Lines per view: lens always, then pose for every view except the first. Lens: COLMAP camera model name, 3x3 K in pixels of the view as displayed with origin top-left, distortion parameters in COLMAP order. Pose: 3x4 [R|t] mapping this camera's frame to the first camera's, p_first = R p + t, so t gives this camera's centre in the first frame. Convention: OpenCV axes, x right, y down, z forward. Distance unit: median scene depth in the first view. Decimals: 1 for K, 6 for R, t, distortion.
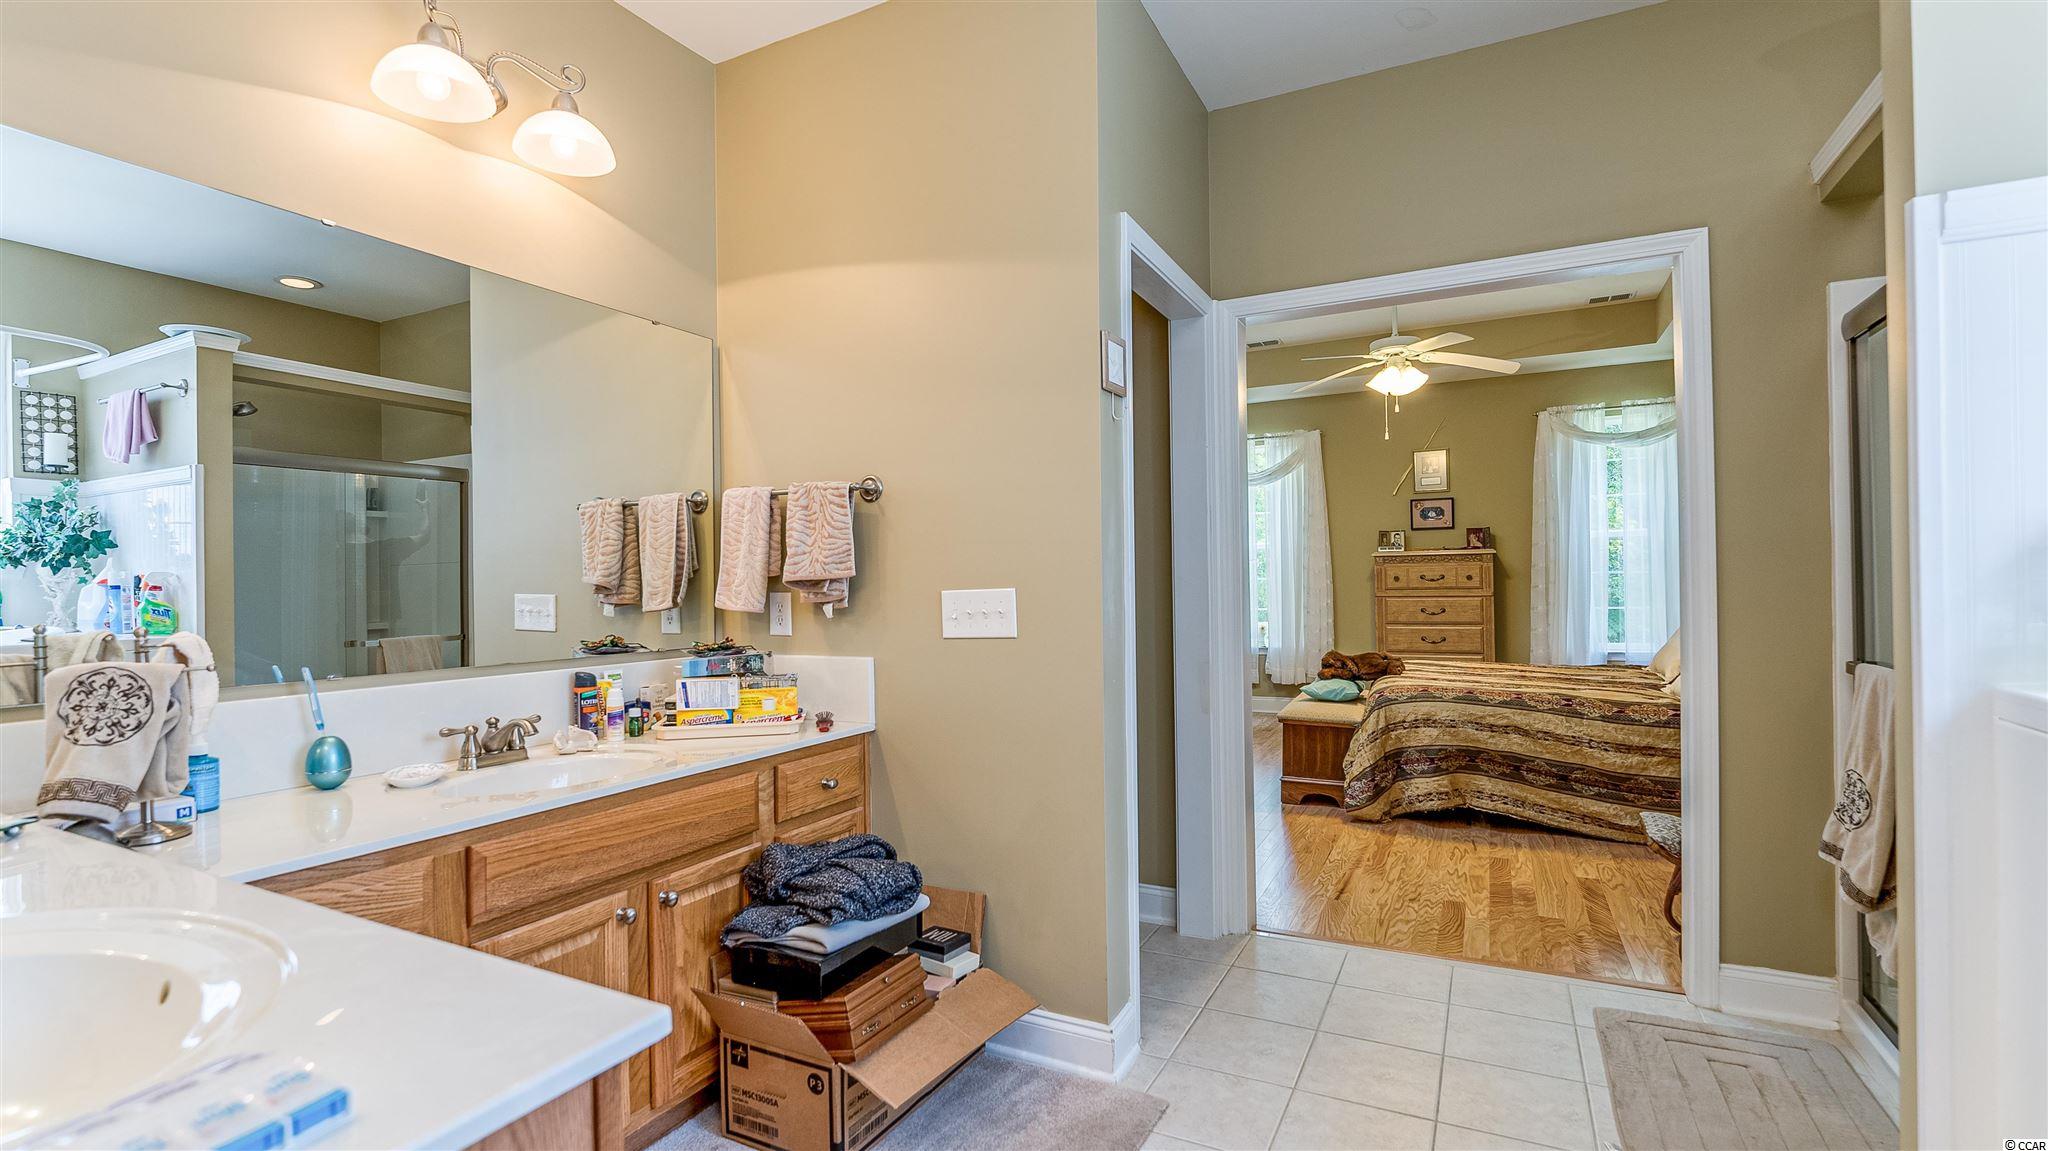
lens RADIAL K [[917.4, 0, 1024.0], [0, 917.4, 575.5], [0, 0, 1]] dist [-0.012440, -0.000587]
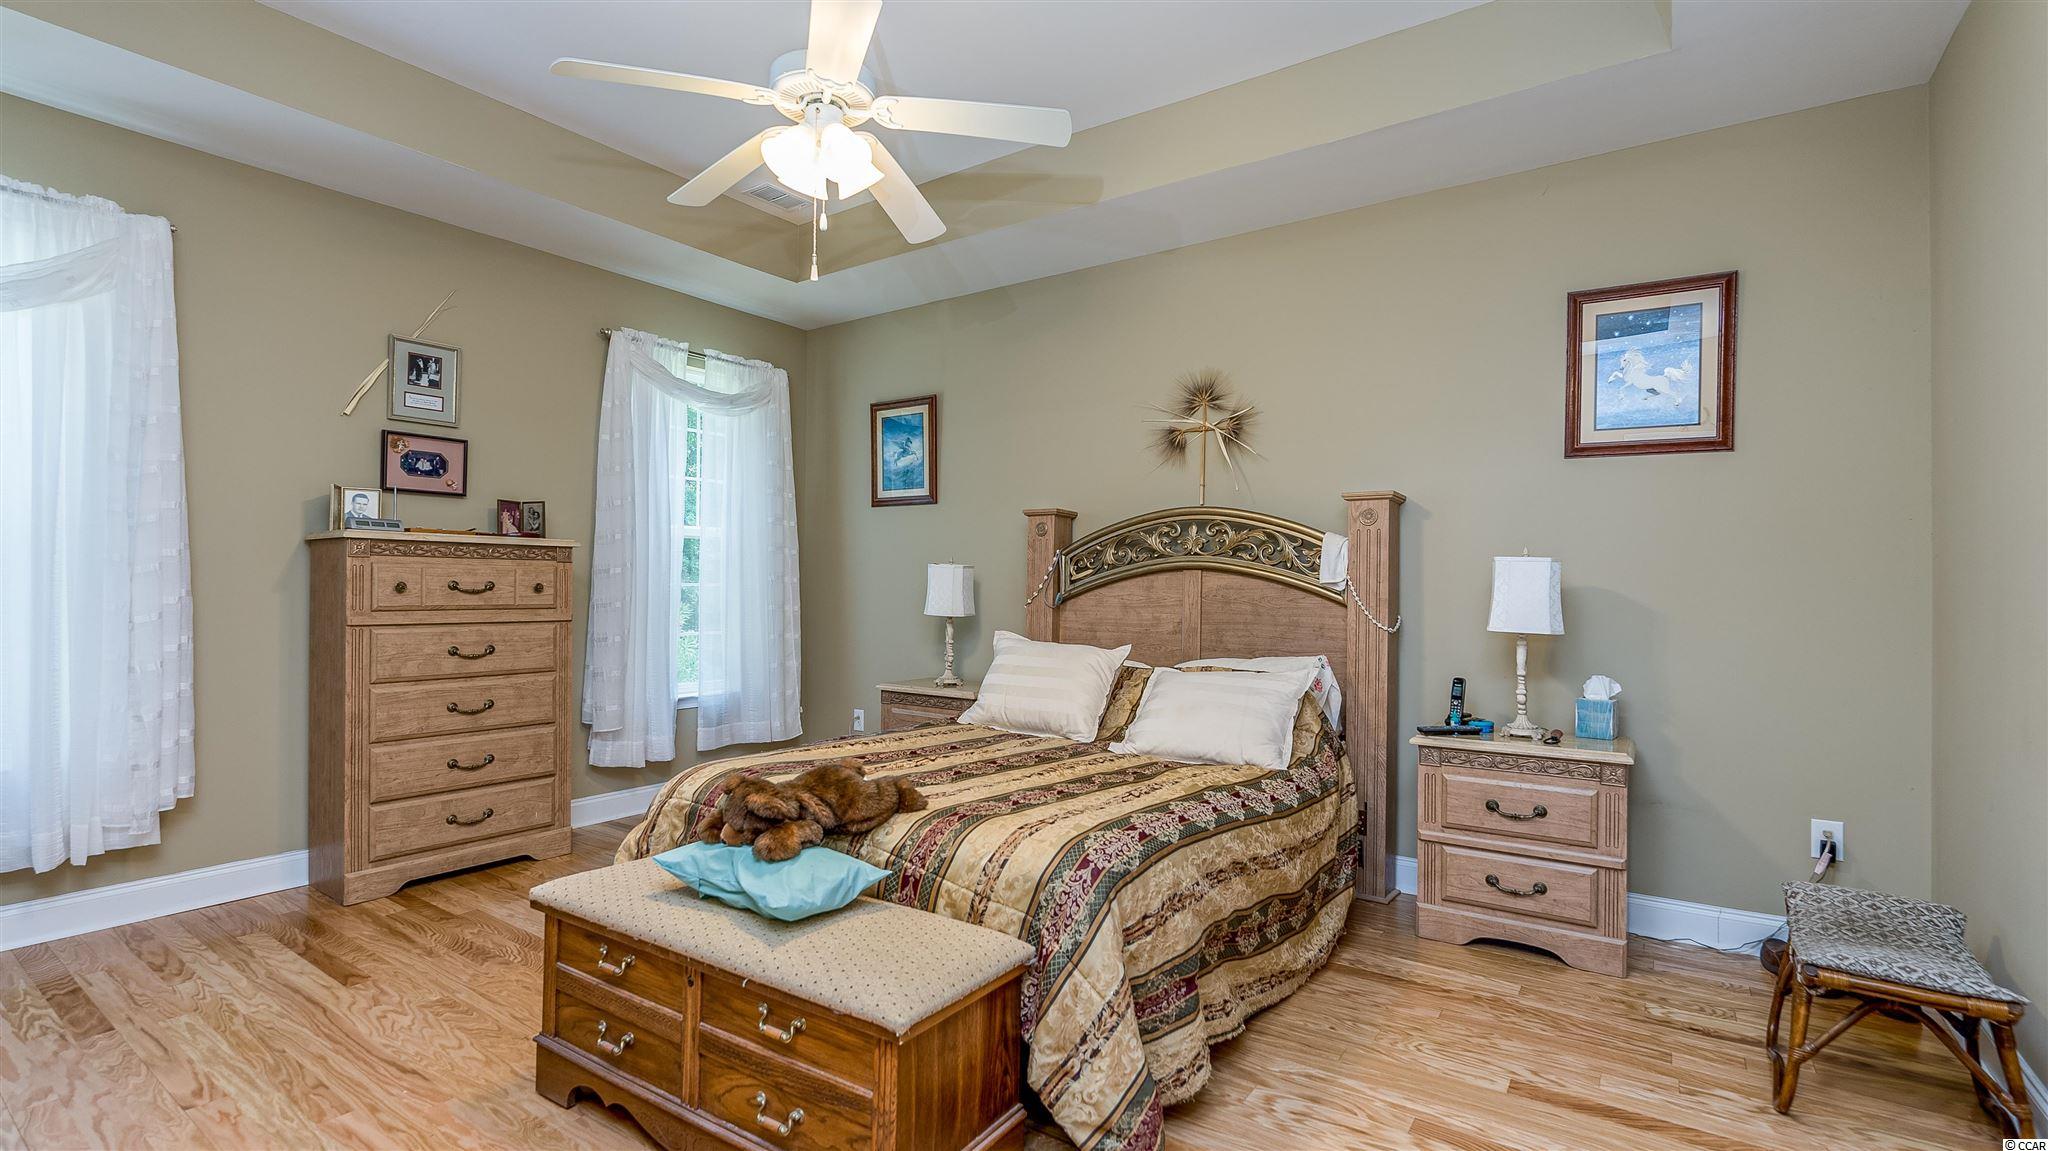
lens RADIAL K [[917.4, 0, 1024.0], [0, 917.4, 575.5], [0, 0, 1]] dist [-0.012440, -0.000587]
pose [[0.135281, 0.028593, 0.990395, -0.040819], [-0.017111, 0.999502, -0.026518, 0.006661], [-0.990660, -0.013359, 0.135703, 1.053992]]
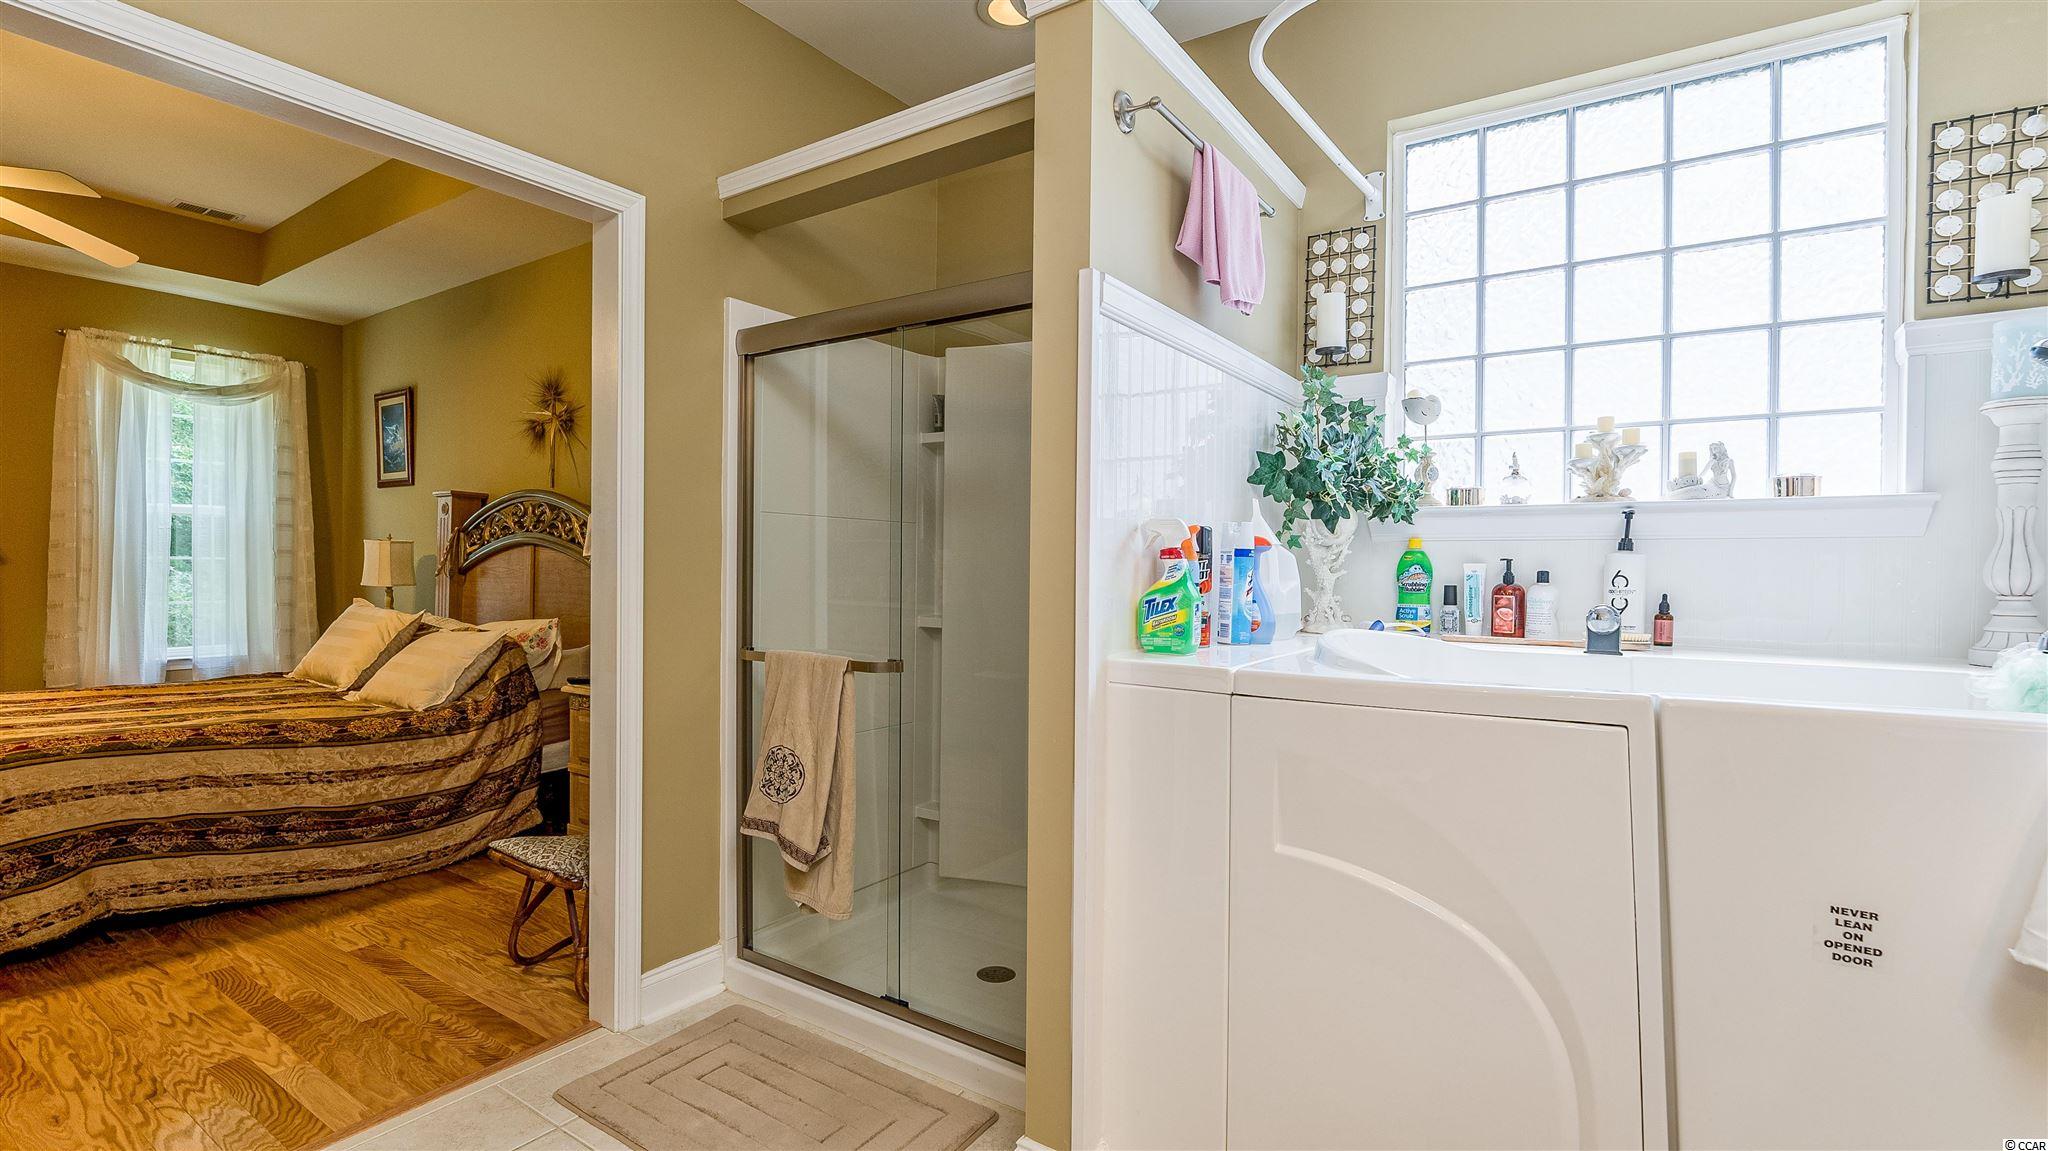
lens RADIAL K [[917.4, 0, 1024.0], [0, 917.4, 575.5], [0, 0, 1]] dist [-0.012440, -0.000587]
pose [[0.114265, 0.006354, 0.993430, -0.083054], [-0.018807, 0.999814, -0.004232, 0.002429], [-0.993272, -0.018200, 0.114364, 0.293684]]
